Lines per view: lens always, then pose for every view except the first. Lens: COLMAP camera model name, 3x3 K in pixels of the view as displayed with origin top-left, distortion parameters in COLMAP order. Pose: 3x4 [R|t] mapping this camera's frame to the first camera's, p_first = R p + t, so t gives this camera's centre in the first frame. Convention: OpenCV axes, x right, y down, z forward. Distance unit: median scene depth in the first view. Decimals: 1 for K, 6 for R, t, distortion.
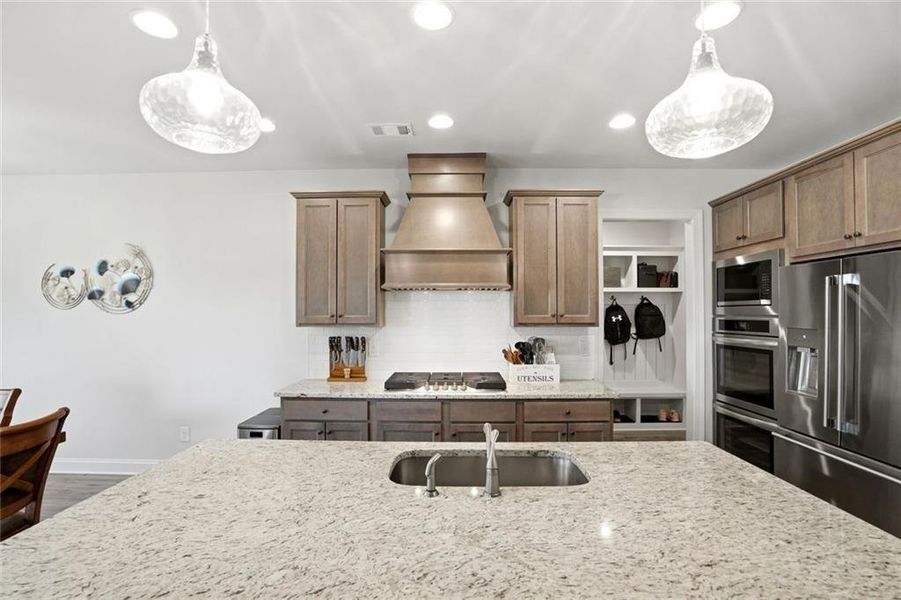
lens RADIAL K [[424.1, 0, 451.5], [0, 424.1, 307.5], [0, 0, 1]] dist [-0.065525, 0.027311]
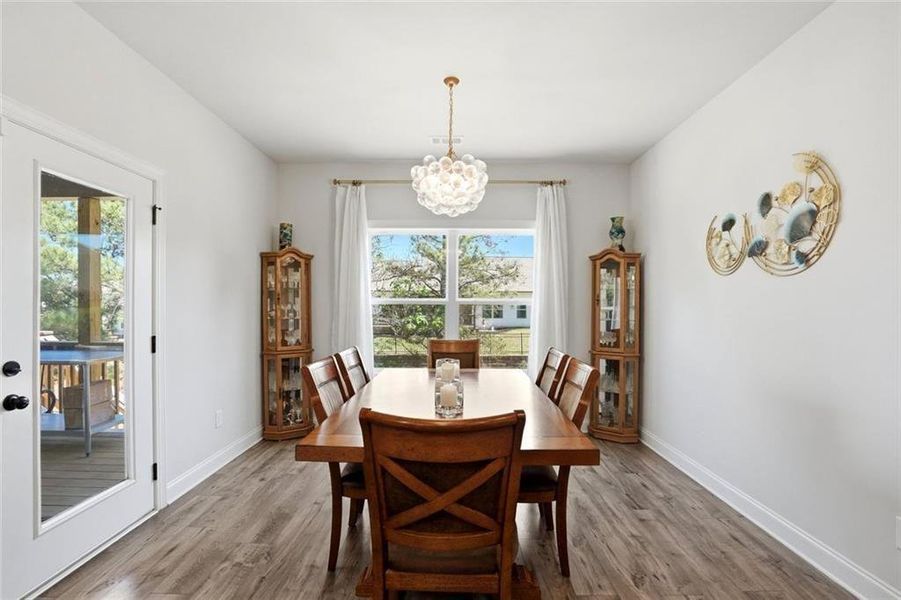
lens RADIAL K [[424.1, 0, 451.5], [0, 424.1, 307.5], [0, 0, 1]] dist [-0.065525, 0.027311]
pose [[0.001583, 0.001770, -0.999997, -0.226531], [0.003875, 0.999991, 0.001777, 0.063039], [0.999991, -0.003877, 0.001576, 0.545259]]
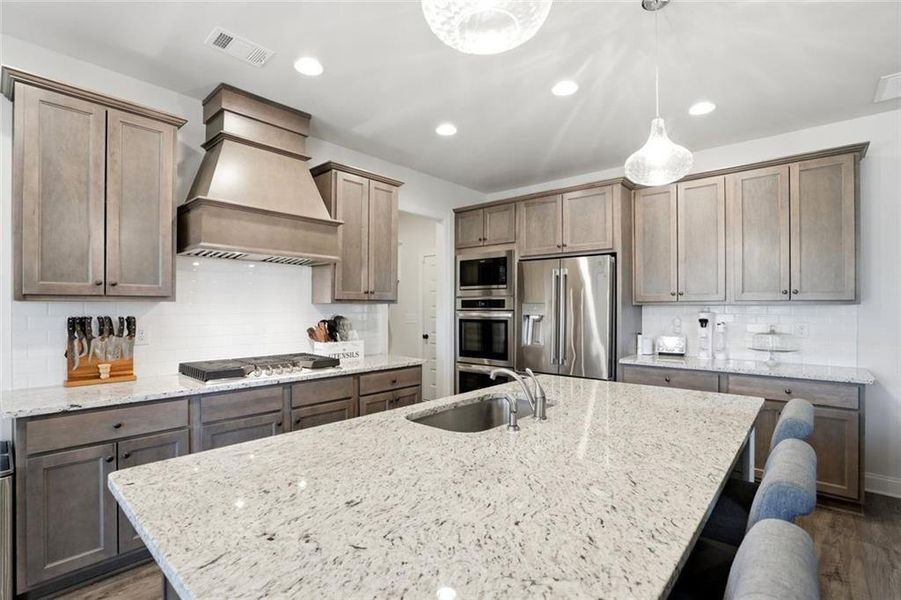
lens RADIAL K [[424.1, 0, 451.5], [0, 424.1, 307.5], [0, 0, 1]] dist [-0.065525, 0.027311]
pose [[0.646704, 0.003131, 0.762734, -0.397400], [-0.010866, 0.999928, 0.005108, 0.046154], [-0.762663, -0.011591, 0.646692, 0.159082]]
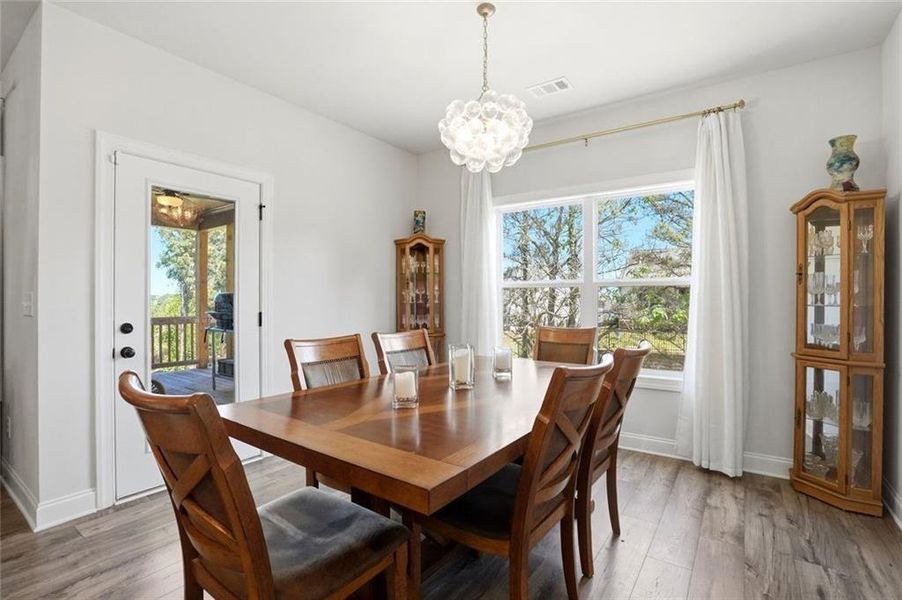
lens RADIAL K [[425.6, 0, 452.5], [0, 425.6, 300.0], [0, 0, 1]] dist [-0.052641, 0.017483]
pose [[-0.568380, -0.000781, -0.822766, -0.453341], [0.004755, 0.999980, -0.004234, 0.092806], [0.822752, -0.006318, -0.568365, 0.875205]]
